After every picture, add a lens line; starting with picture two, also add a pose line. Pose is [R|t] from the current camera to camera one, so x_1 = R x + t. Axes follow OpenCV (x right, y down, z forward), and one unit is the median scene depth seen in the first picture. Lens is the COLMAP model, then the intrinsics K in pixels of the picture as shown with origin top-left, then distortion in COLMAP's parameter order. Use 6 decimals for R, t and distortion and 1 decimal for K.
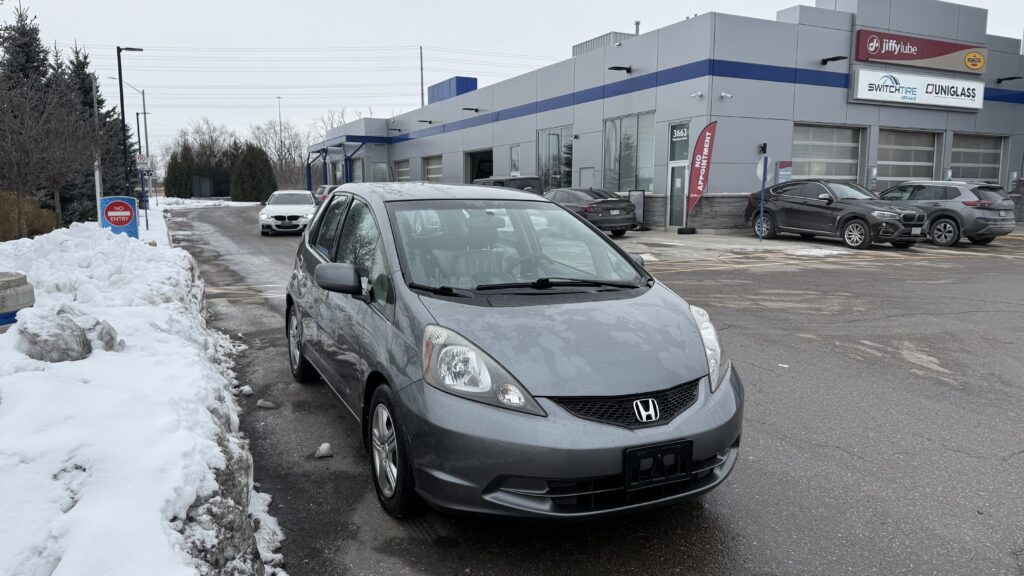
lens RADIAL K [[734.1, 0, 516.6], [0, 734.1, 288.5], [0, 0, 1]] dist [0.095164, -0.098644]
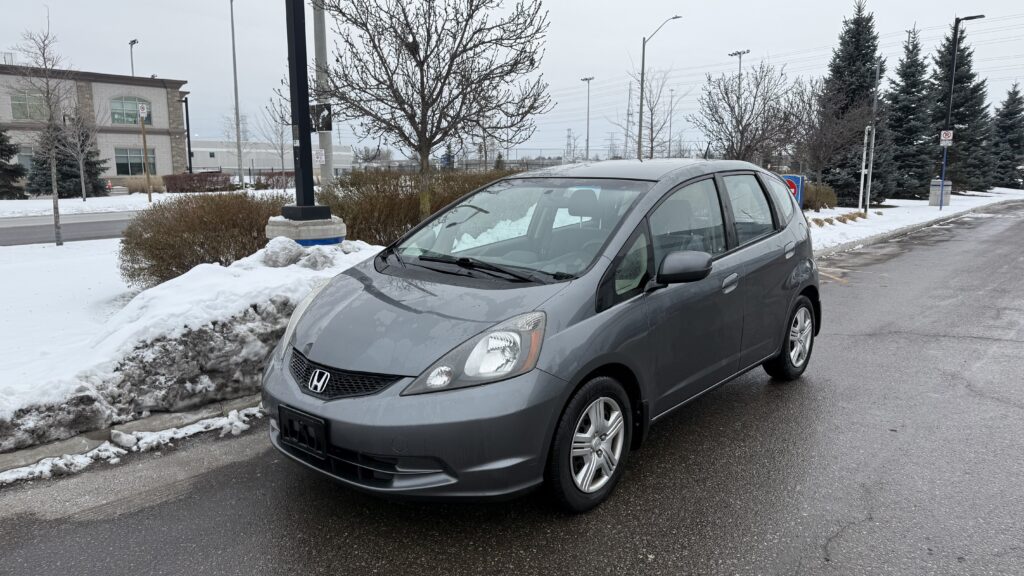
lens RADIAL K [[734.1, 0, 516.6], [0, 734.1, 288.5], [0, 0, 1]] dist [0.095164, -0.098644]
pose [[0.373917, 0.146256, -0.915858, 1.064888], [-0.119611, 0.986846, 0.108759, -0.096583], [0.919717, 0.068880, 0.386492, 0.740037]]
